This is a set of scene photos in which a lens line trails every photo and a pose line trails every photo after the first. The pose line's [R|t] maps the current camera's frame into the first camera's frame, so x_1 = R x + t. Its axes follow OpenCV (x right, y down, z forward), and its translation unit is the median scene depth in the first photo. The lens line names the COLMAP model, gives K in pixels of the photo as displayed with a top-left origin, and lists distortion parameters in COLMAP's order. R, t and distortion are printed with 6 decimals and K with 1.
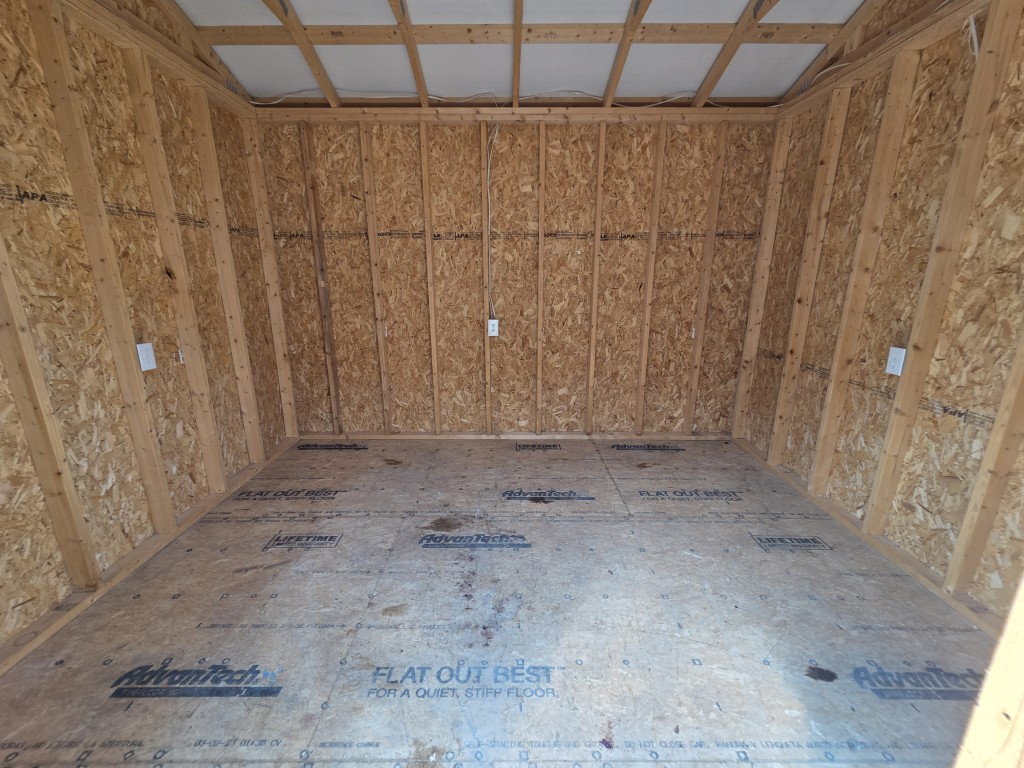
lens RADIAL K [[421.1, 0, 507.9], [0, 421.1, 384.0], [0, 0, 1]] dist [0.002550, -0.000120]
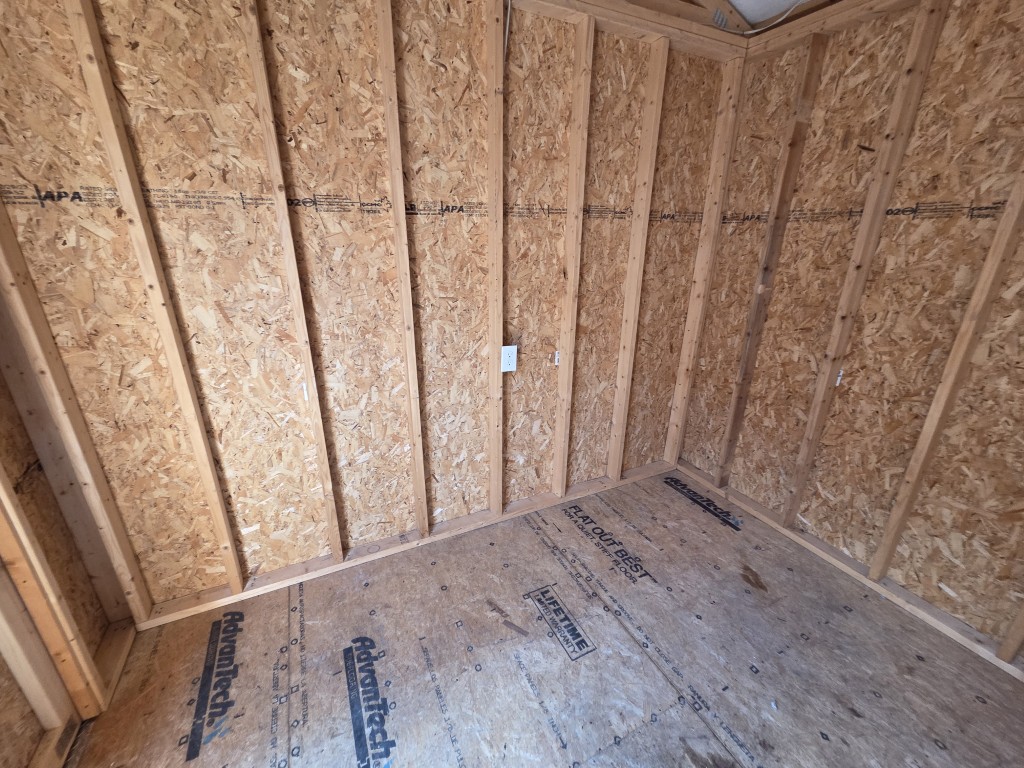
lens RADIAL K [[421.1, 0, 513.4], [0, 421.1, 384.9], [0, 0, 1]] dist [0.002550, -0.000120]
pose [[0.439563, 0.313710, -0.841647, 0.021037], [-0.237958, 0.944217, 0.227664, -0.199603], [0.866118, 0.100204, 0.489693, 0.430942]]
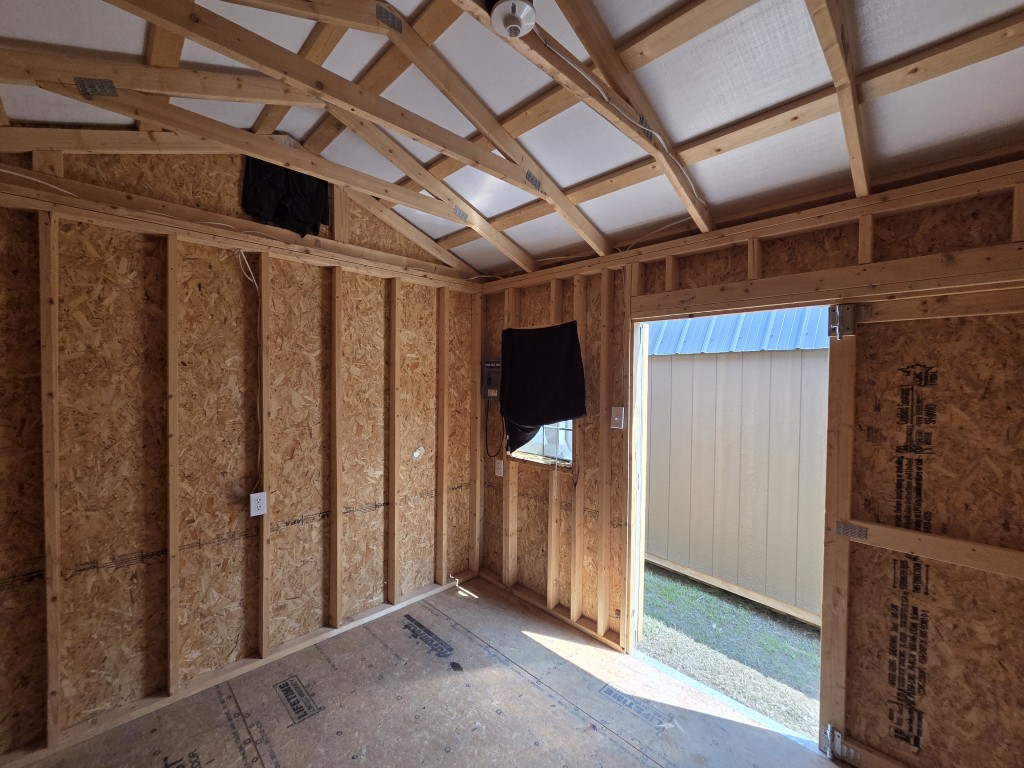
lens RADIAL K [[421.1, 0, 509.7], [0, 421.1, 384.1], [0, 0, 1]] dist [0.002550, -0.000120]
pose [[-0.693279, -0.027812, 0.720132, -0.338899], [0.168886, 0.965159, 0.199864, -0.405302], [-0.700601, 0.260181, -0.664427, 0.982932]]
